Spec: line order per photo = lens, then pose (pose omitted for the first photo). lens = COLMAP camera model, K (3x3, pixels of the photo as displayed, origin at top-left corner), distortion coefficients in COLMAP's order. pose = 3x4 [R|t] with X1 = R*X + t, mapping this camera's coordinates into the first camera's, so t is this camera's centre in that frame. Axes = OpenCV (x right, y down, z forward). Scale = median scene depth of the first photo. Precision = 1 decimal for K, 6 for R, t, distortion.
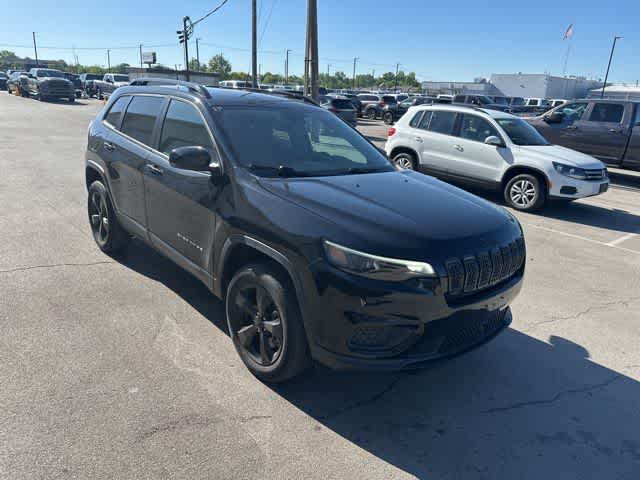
lens RADIAL K [[447.8, 0, 320.0], [0, 447.8, 240.0], [0, 0, 1]] dist [0.047483, -0.040722]
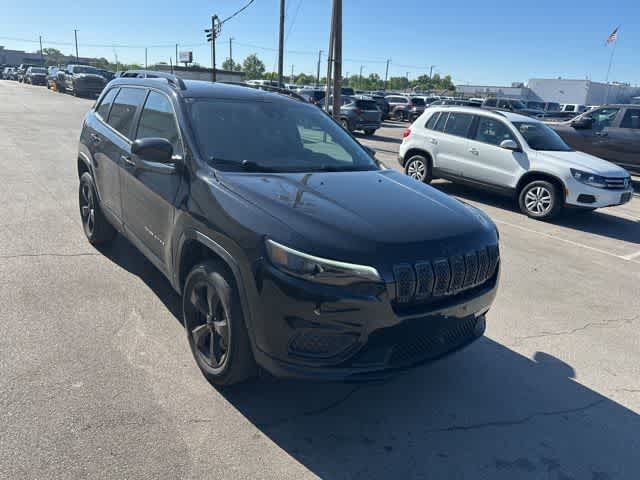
lens RADIAL K [[447.8, 0, 320.0], [0, 447.8, 240.0], [0, 0, 1]] dist [0.047483, -0.040722]
pose [[0.997325, 0.039517, -0.061489, 0.046406], [-0.039702, 0.999210, -0.001783, 0.000223], [0.061370, 0.004220, 0.998106, 0.016148]]
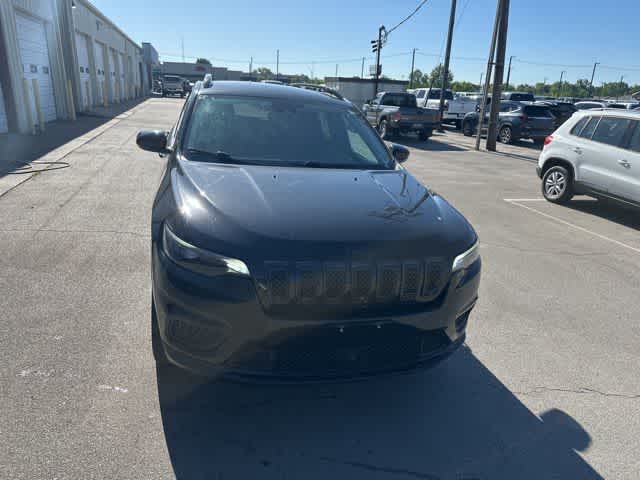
lens RADIAL K [[448.6, 0, 320.0], [0, 448.6, 240.0], [0, 0, 1]] dist [0.026160, -0.044945]
pose [[0.893594, 0.134546, -0.428238, 0.187067], [-0.142780, 0.989669, 0.013004, -0.005977], [0.425563, 0.049524, 0.903572, 0.070228]]
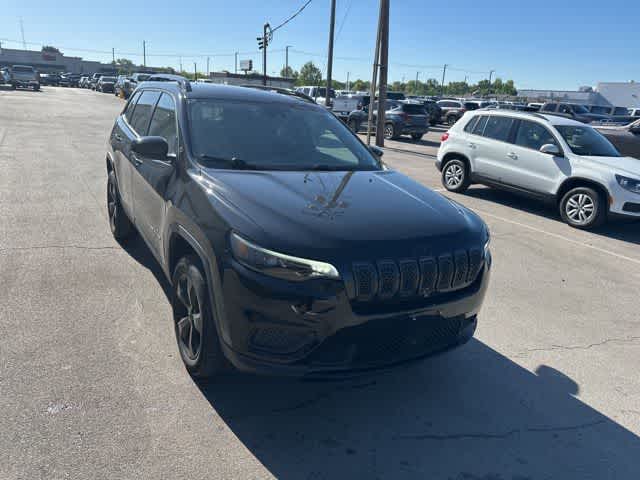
lens RADIAL K [[447.3, 0, 321.1], [0, 447.3, 238.4], [0, 0, 1]] dist [0.041951, -0.042199]
pose [[0.982241, 0.068185, -0.174798, 0.094309], [-0.071045, 0.997421, -0.010150, 0.002162], [0.173655, 0.022388, 0.984552, 0.023137]]
